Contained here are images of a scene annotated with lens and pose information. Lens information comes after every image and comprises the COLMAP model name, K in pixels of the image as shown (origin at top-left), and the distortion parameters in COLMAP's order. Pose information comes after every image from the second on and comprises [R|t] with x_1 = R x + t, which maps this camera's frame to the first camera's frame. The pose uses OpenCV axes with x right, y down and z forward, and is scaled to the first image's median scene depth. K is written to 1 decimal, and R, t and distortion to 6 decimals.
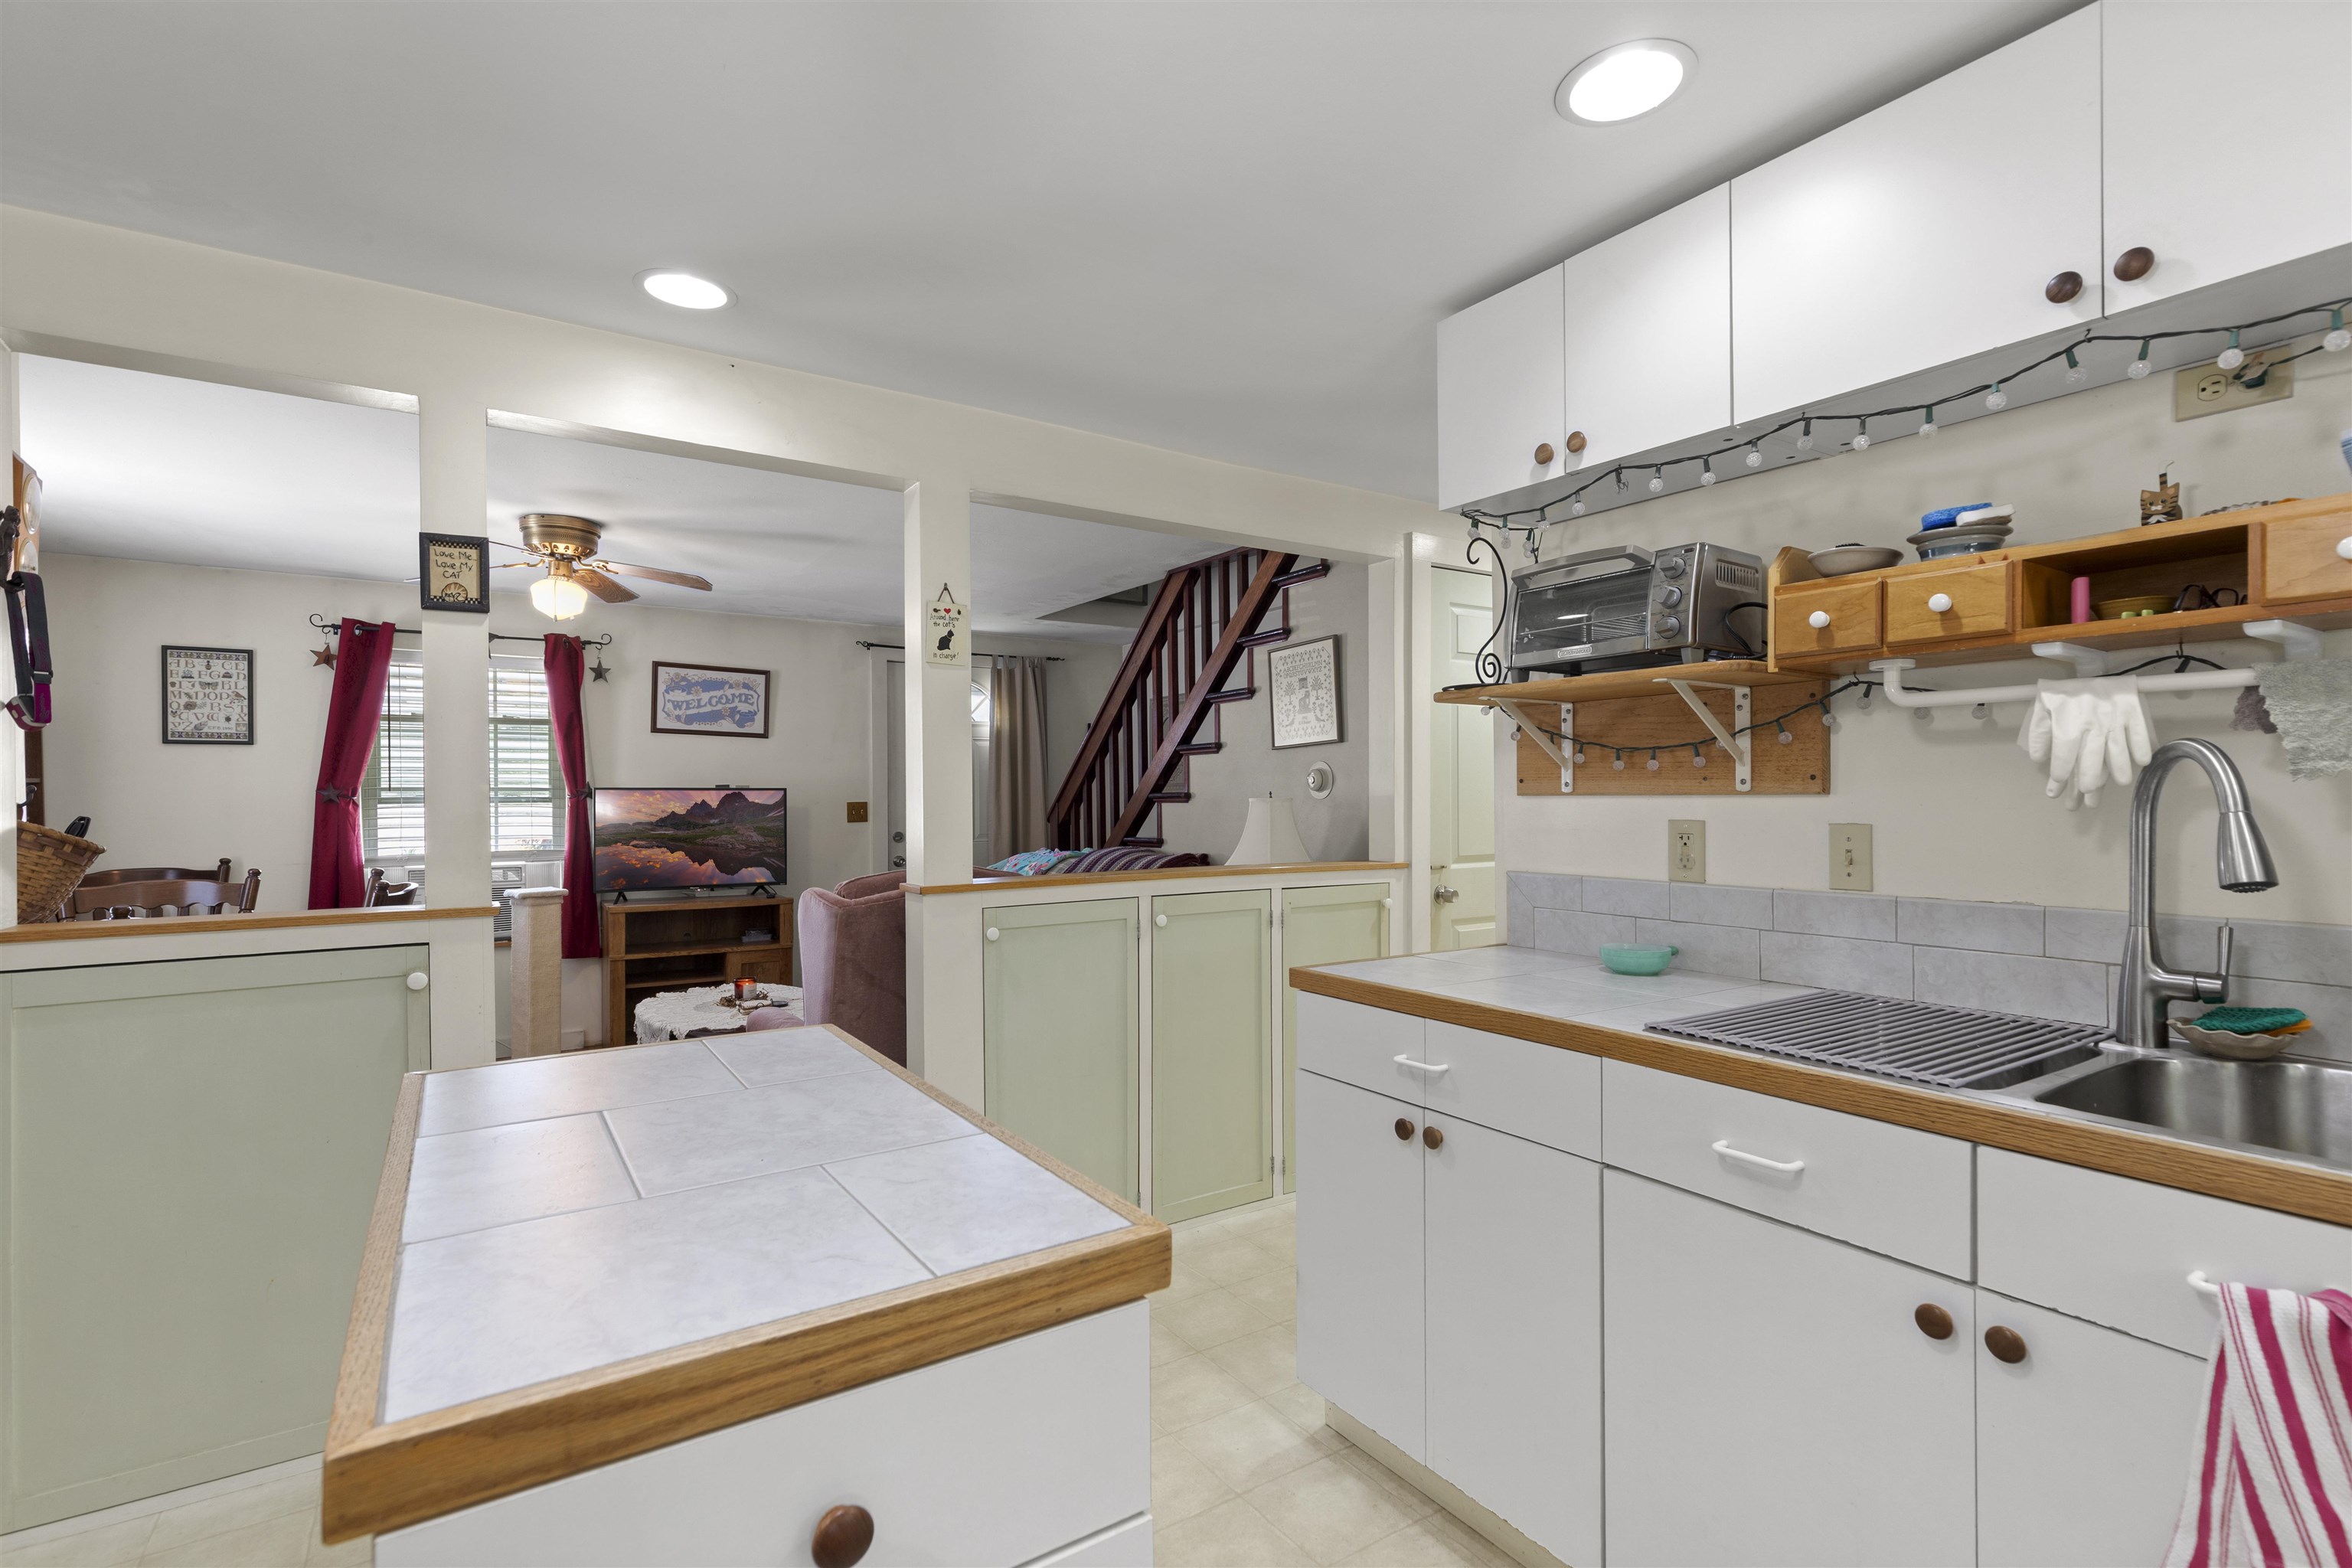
lens RADIAL K [[1082.9, 0, 1186.6], [0, 1082.9, 799.7], [0, 0, 1]] dist [-0.001641, -0.000291]
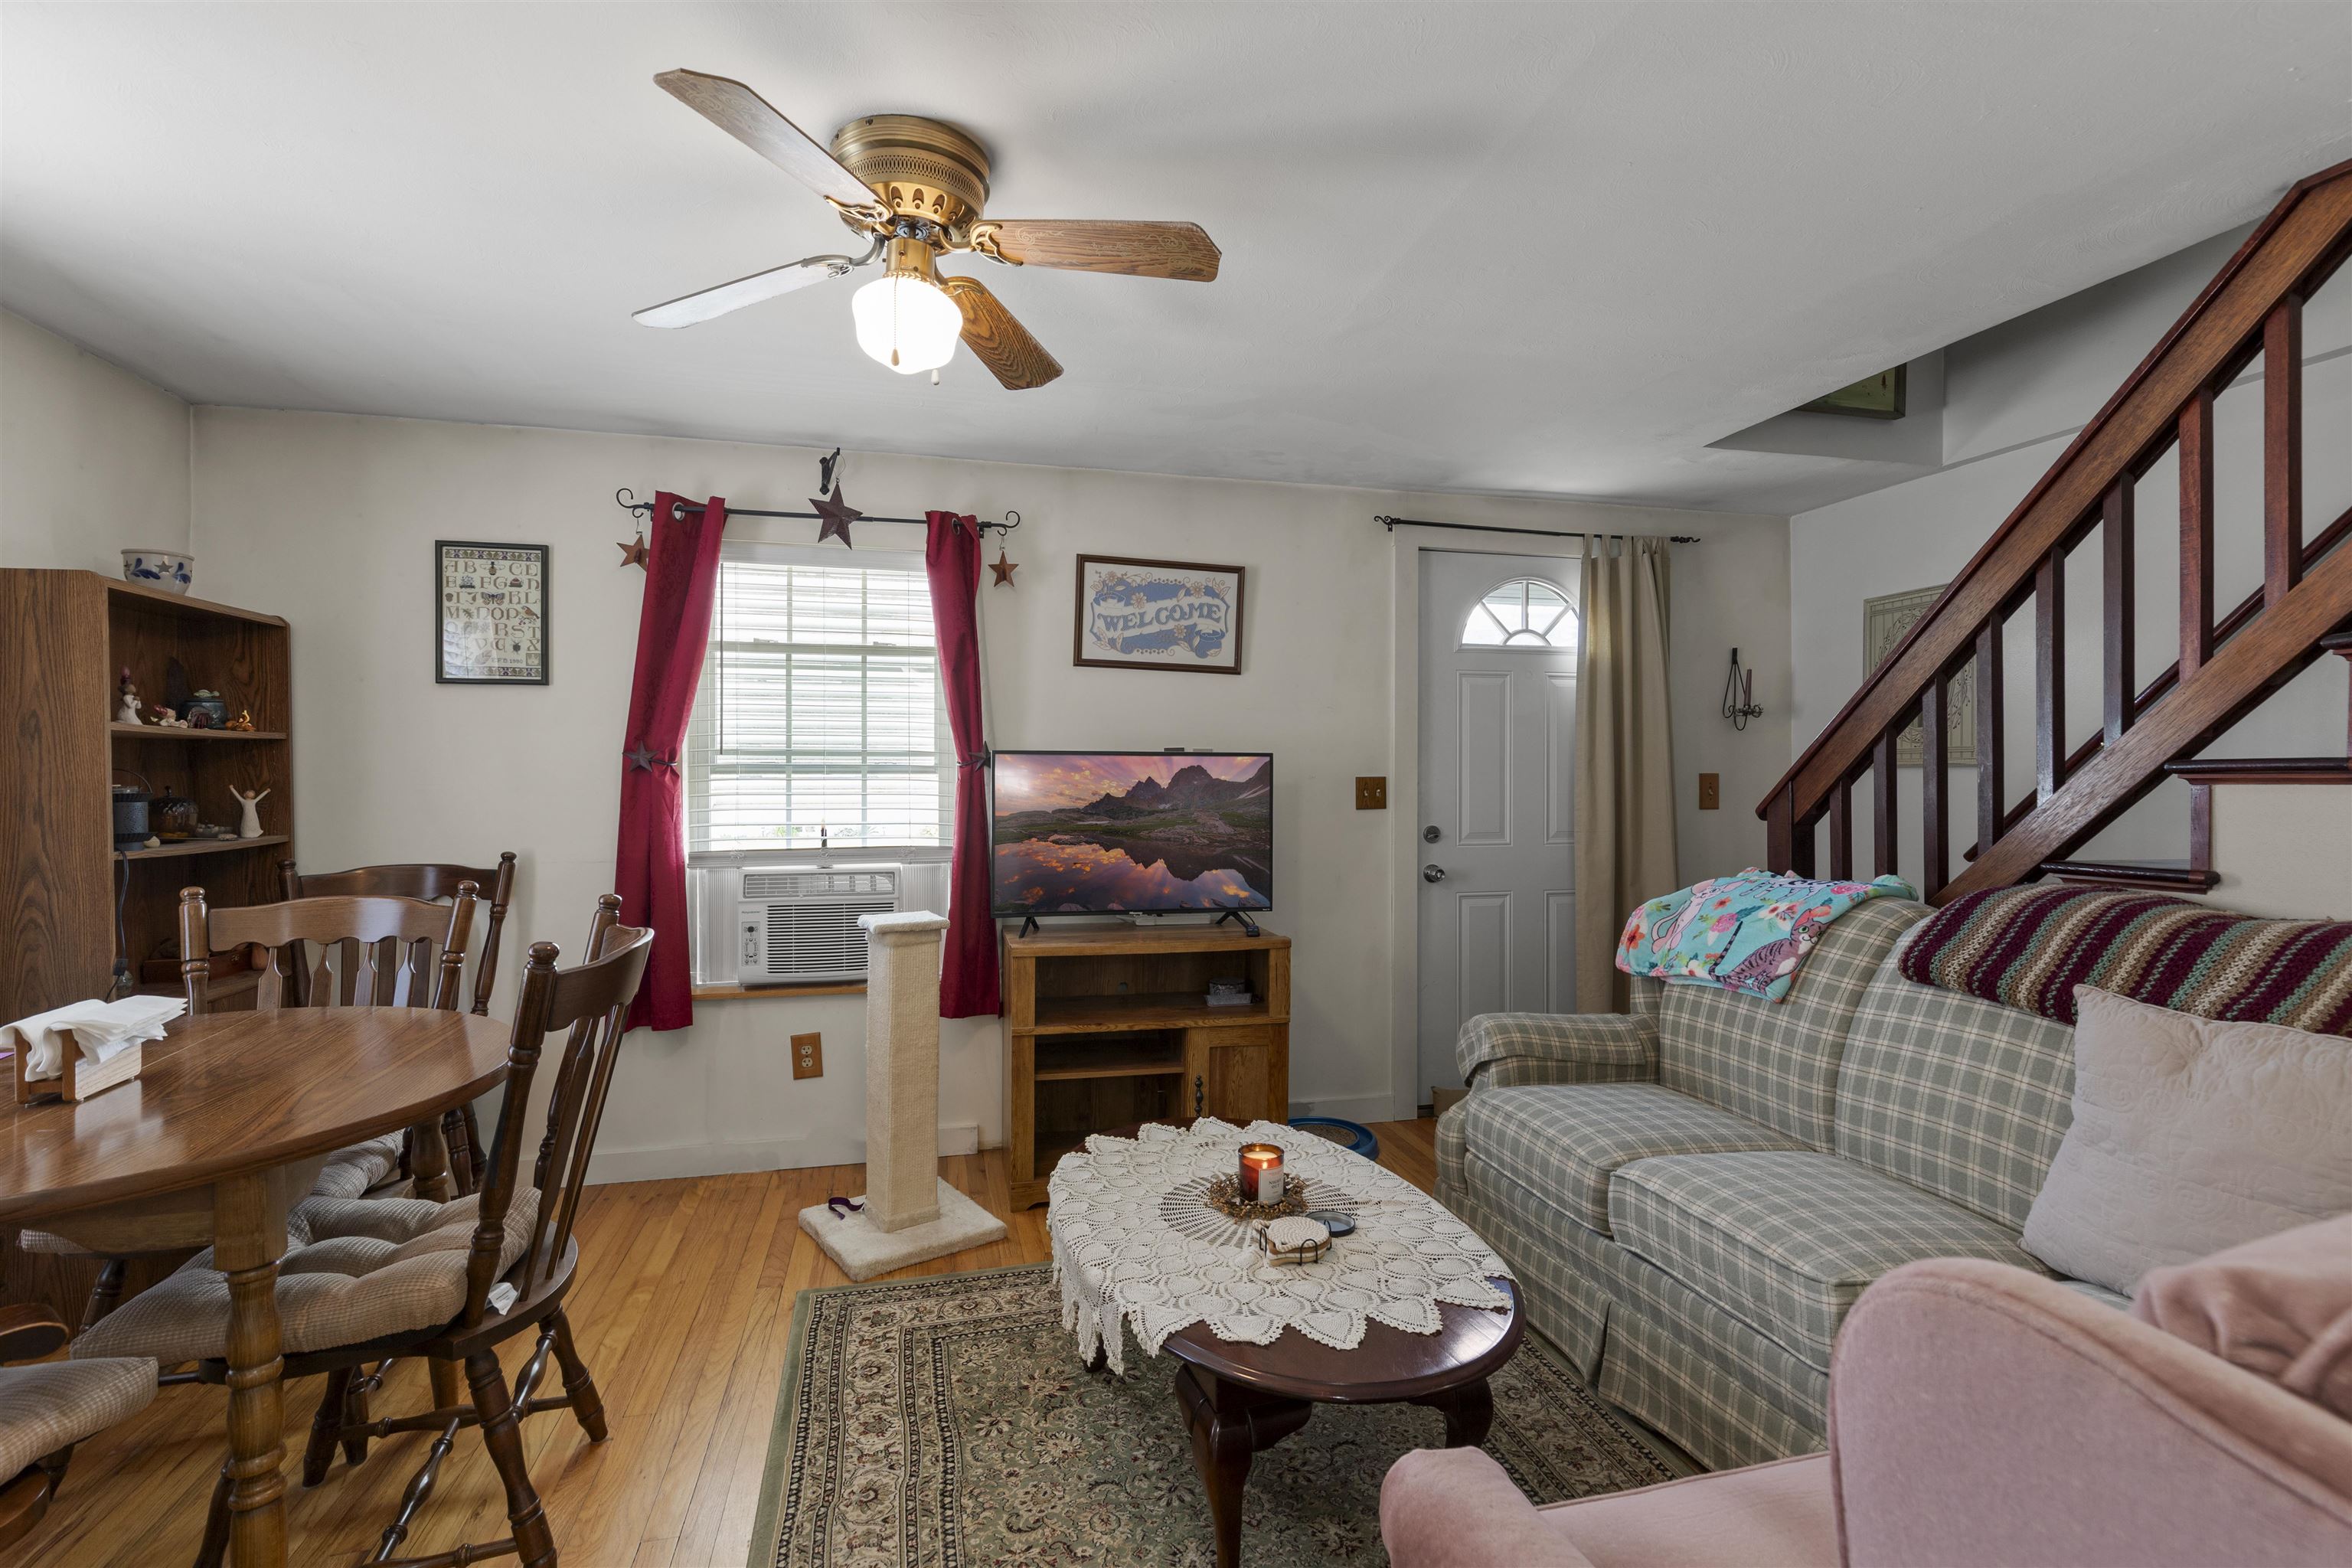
lens RADIAL K [[1082.9, 0, 1171.1], [0, 1082.9, 775.3], [0, 0, 1]] dist [-0.001641, -0.000291]
pose [[0.936832, 0.007559, -0.349698, -0.227358], [-0.007958, 0.999968, 0.000294, 0.002321], [0.349689, 0.002507, 0.936862, 0.441448]]
